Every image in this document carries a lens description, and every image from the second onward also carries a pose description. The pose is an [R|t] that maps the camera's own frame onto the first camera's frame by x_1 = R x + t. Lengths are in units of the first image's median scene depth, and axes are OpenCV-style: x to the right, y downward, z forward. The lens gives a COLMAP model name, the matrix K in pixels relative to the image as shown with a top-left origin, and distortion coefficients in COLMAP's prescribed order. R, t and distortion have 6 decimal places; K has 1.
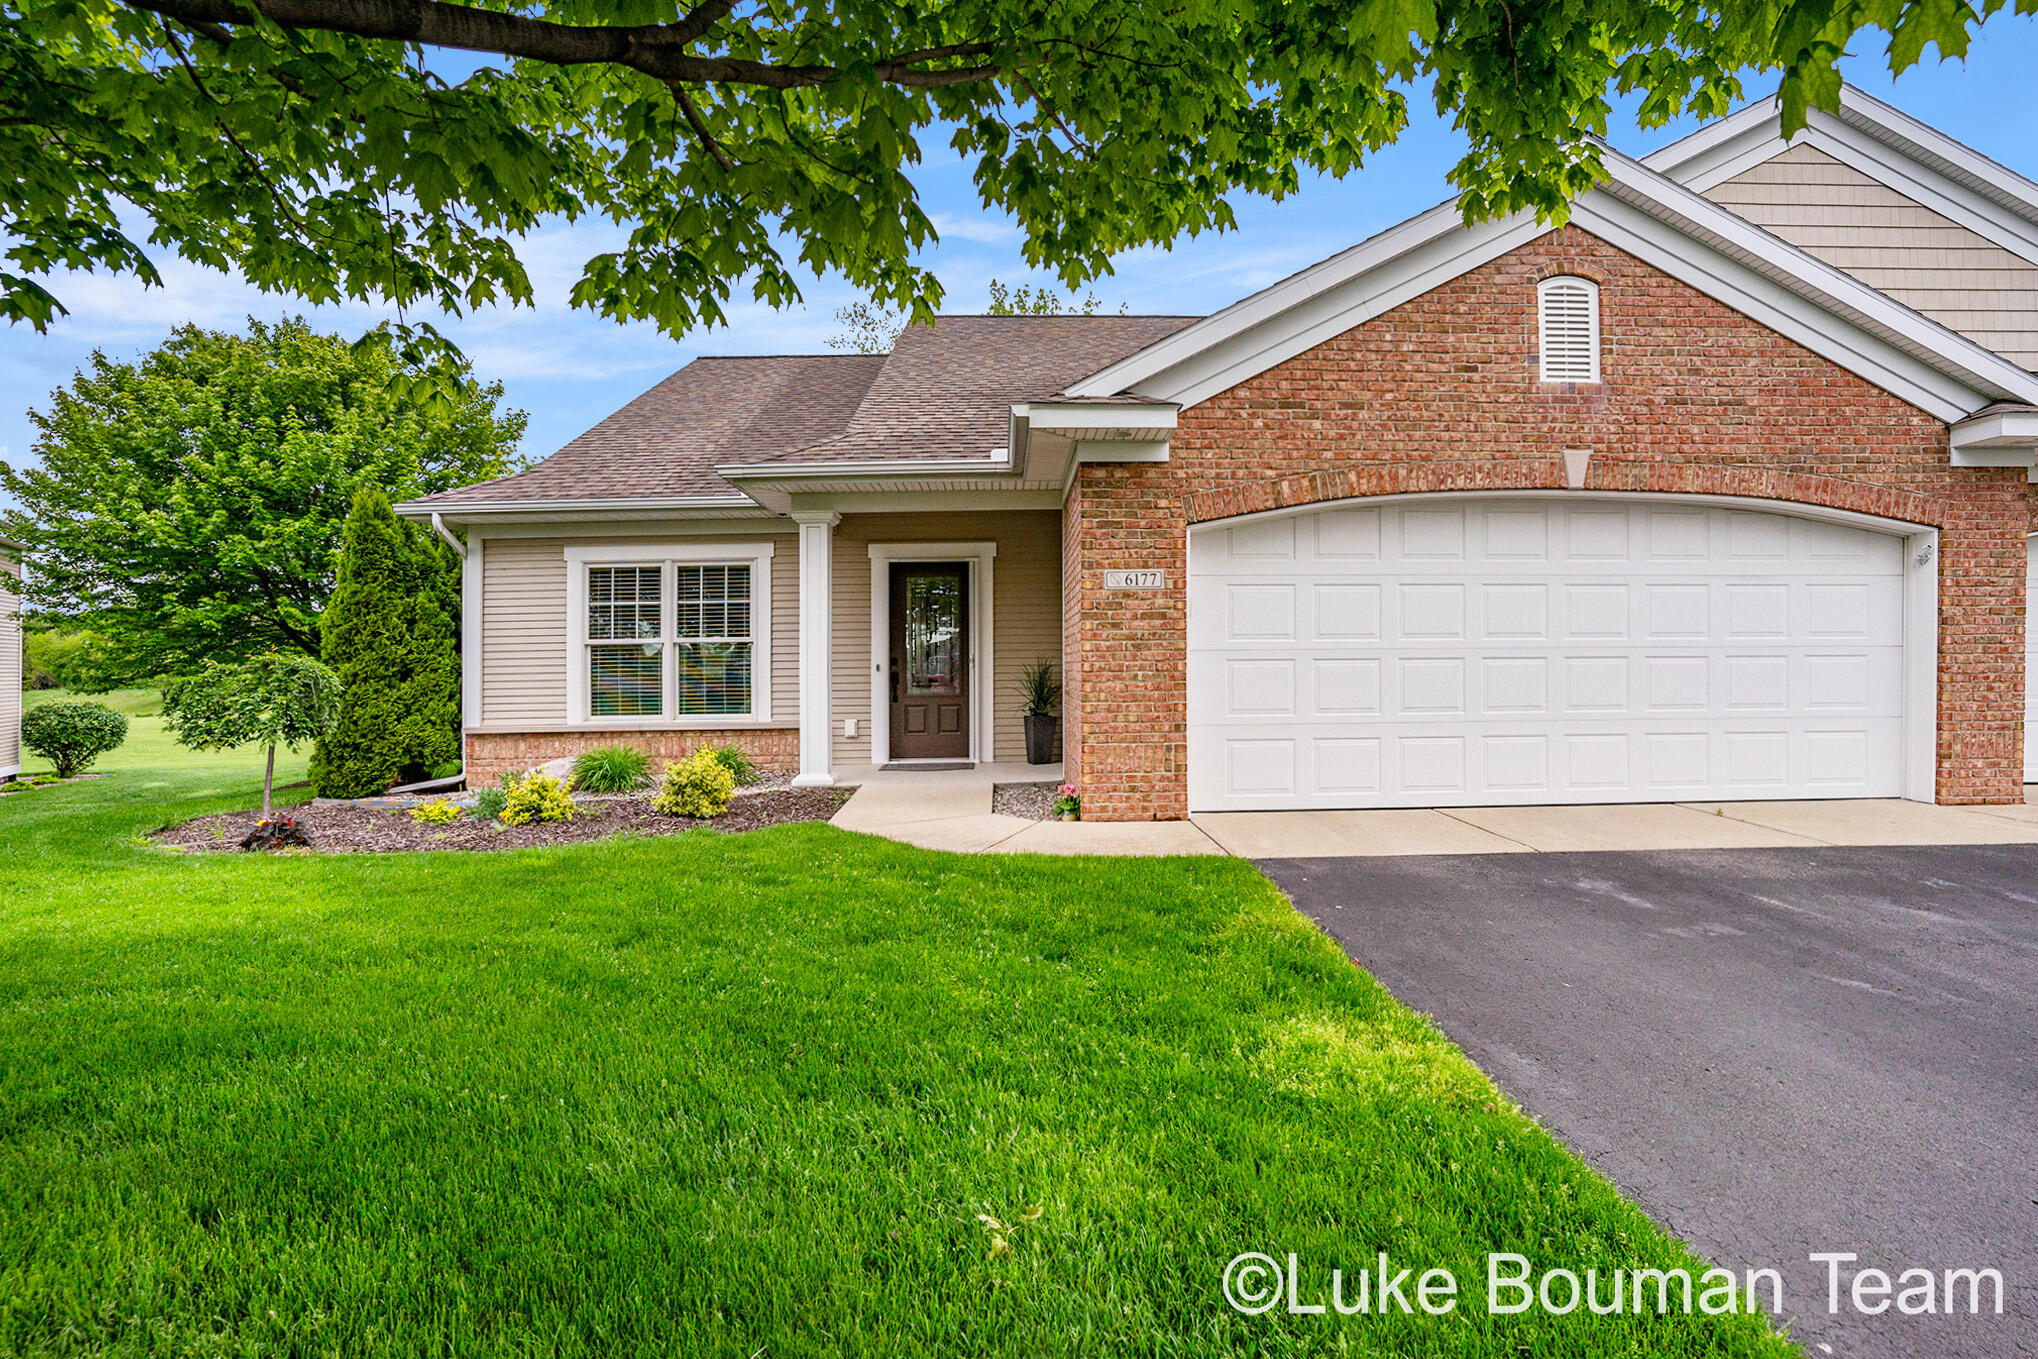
lens RADIAL K [[1019.5, 0, 1019.0], [0, 1019.5, 679.5], [0, 0, 1]] dist [-0.087126, 0.033919]
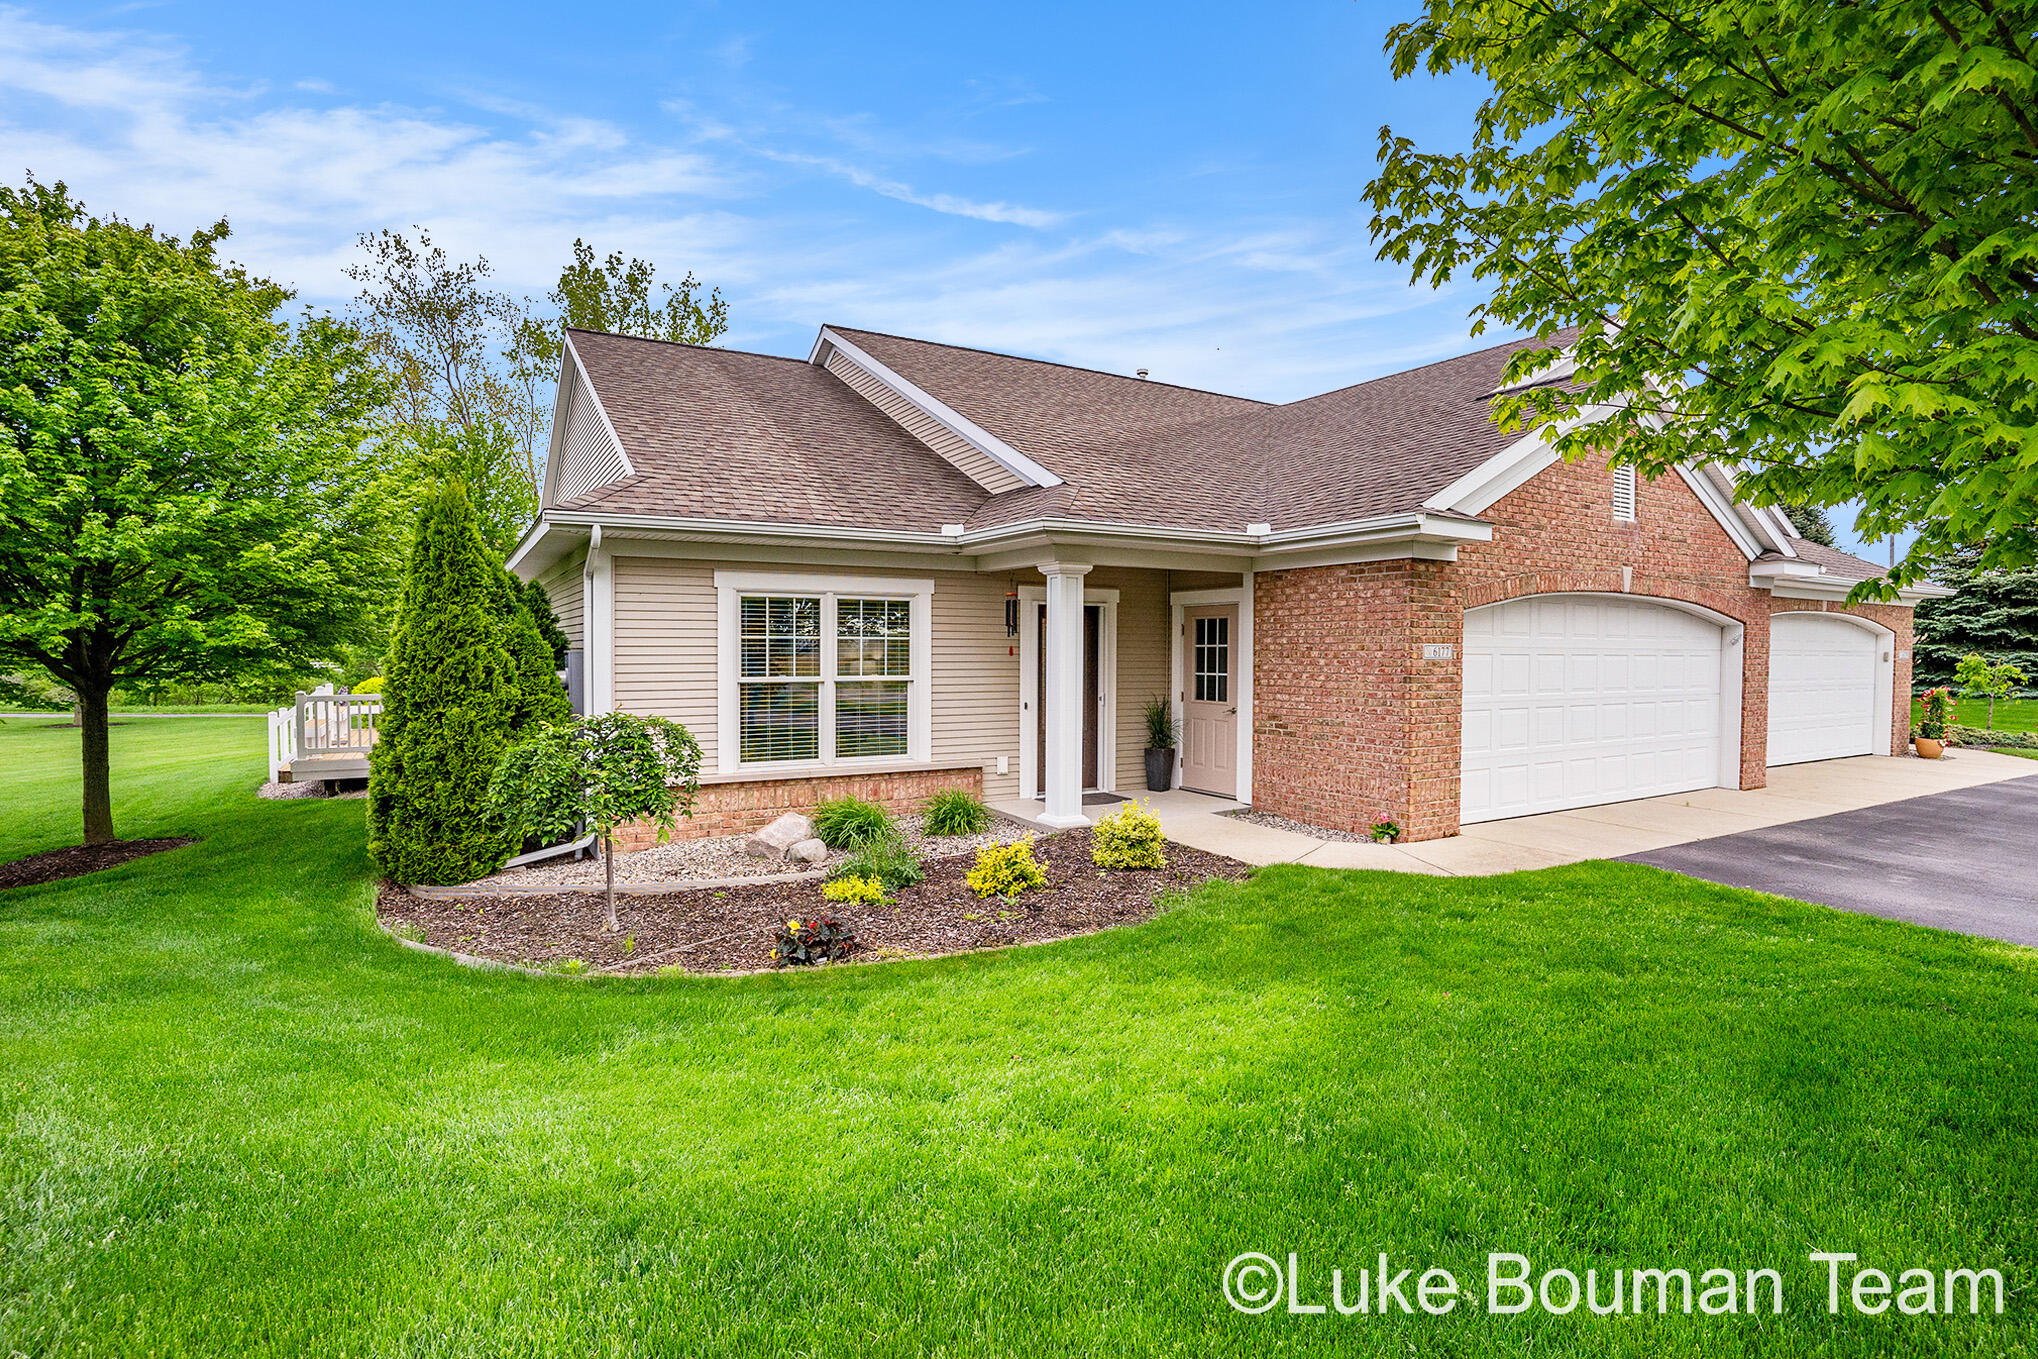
lens RADIAL K [[1019.5, 0, 1019.0], [0, 1019.5, 679.5], [0, 0, 1]] dist [-0.087126, 0.033919]
pose [[0.872585, 0.000918, 0.488462, -0.657291], [-0.006668, 0.999927, 0.010034, -0.048995], [-0.488417, -0.012012, 0.872528, 0.101327]]
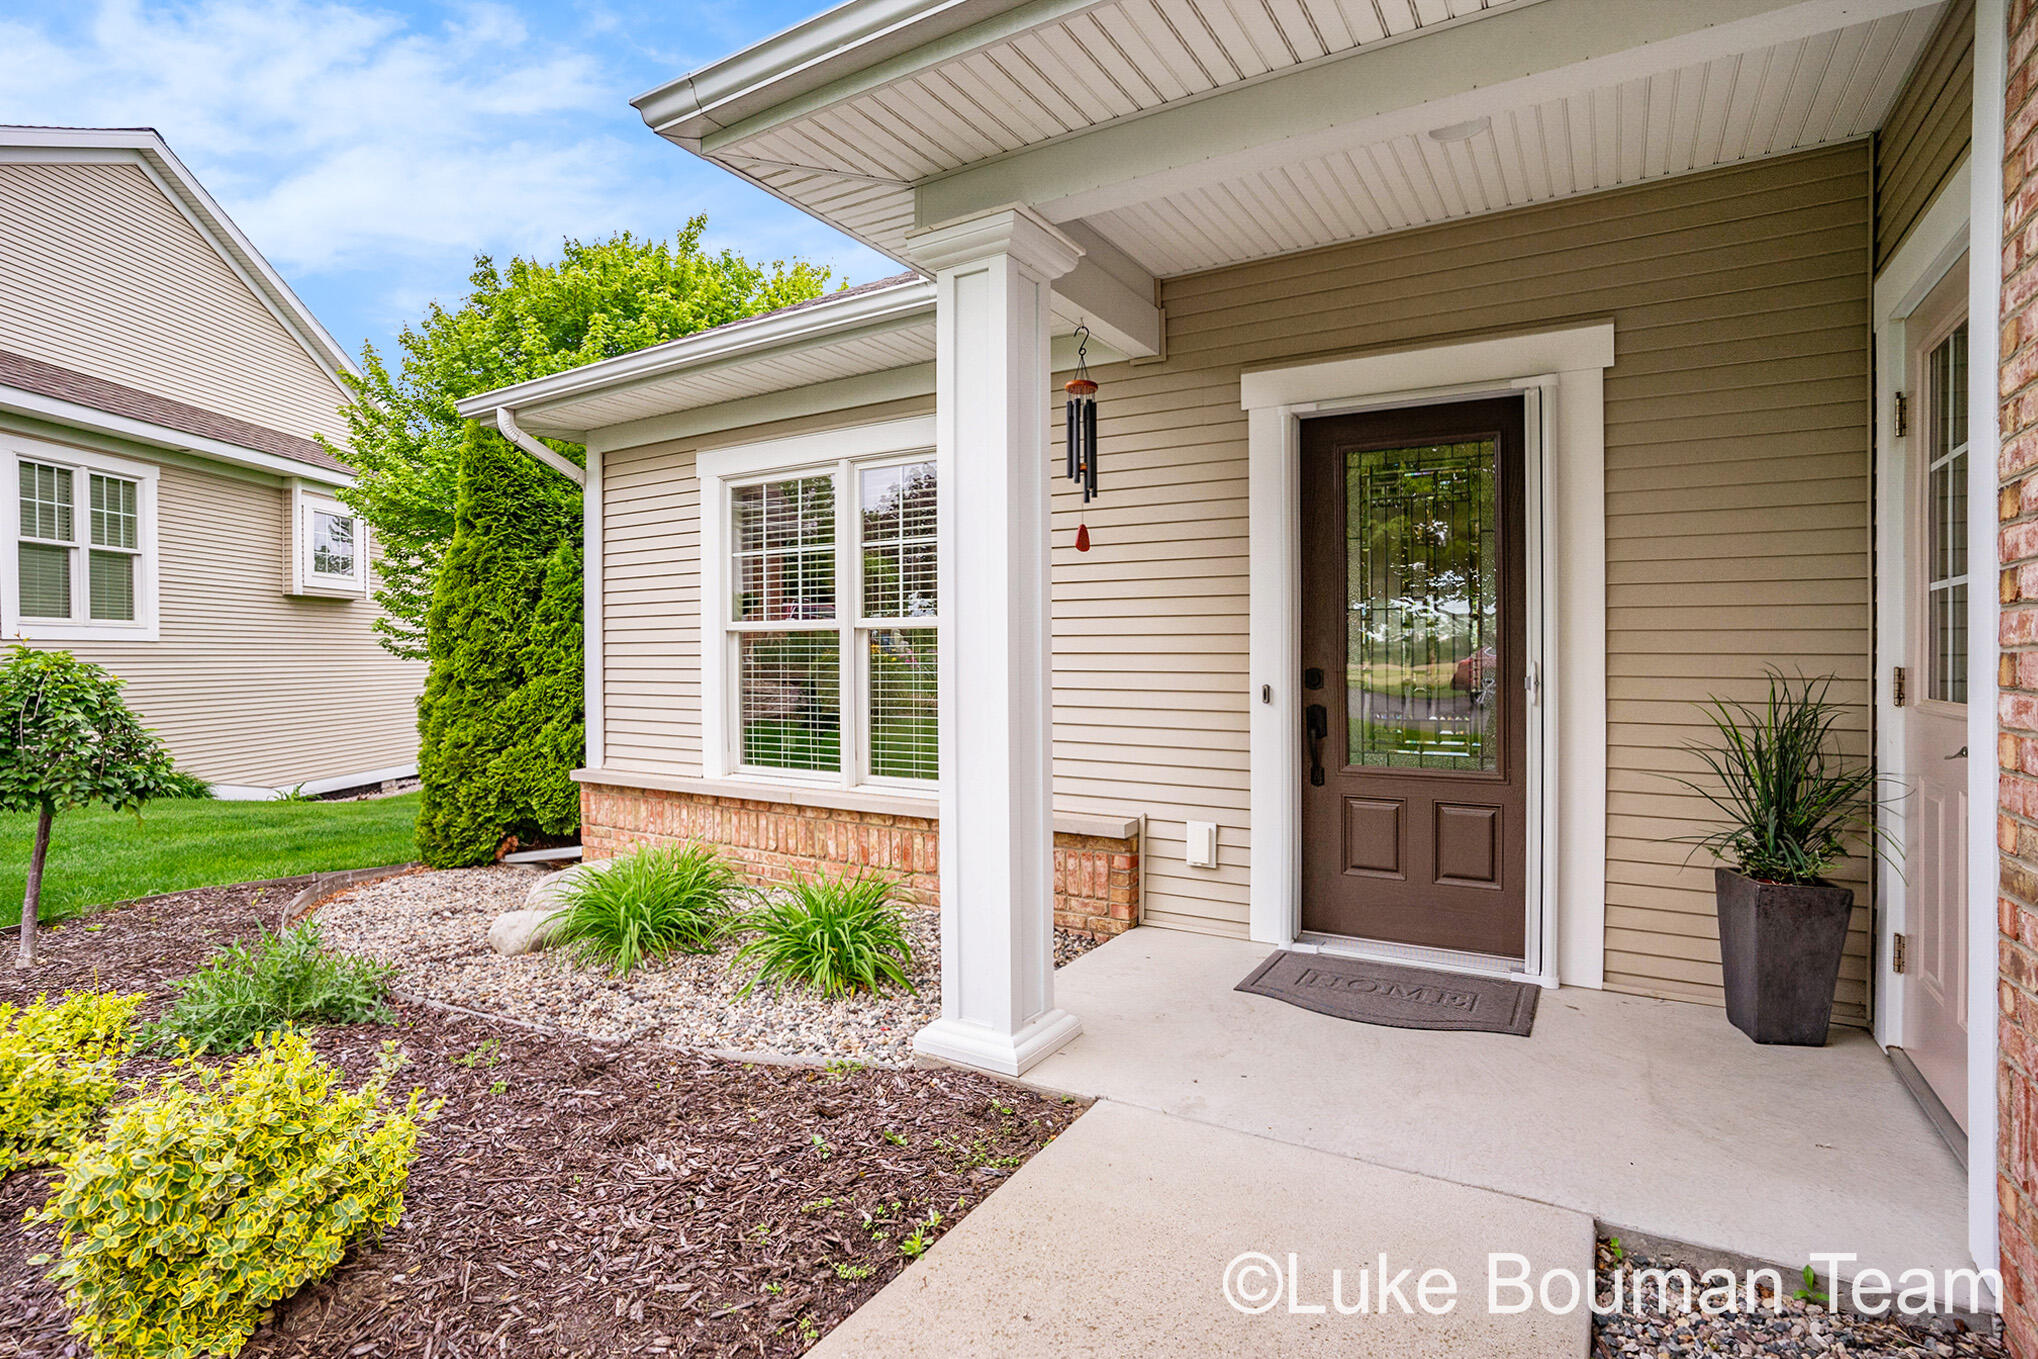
lens RADIAL K [[1019.8, 0, 1018.5], [0, 1019.8, 637.1], [0, 0, 1]] dist [-0.066981, 0.034268]
pose [[0.846709, 0.004989, -0.532032, -0.014552], [-0.020669, 0.999510, -0.023522, -0.022508], [0.531654, 0.030913, 0.846397, 0.627873]]
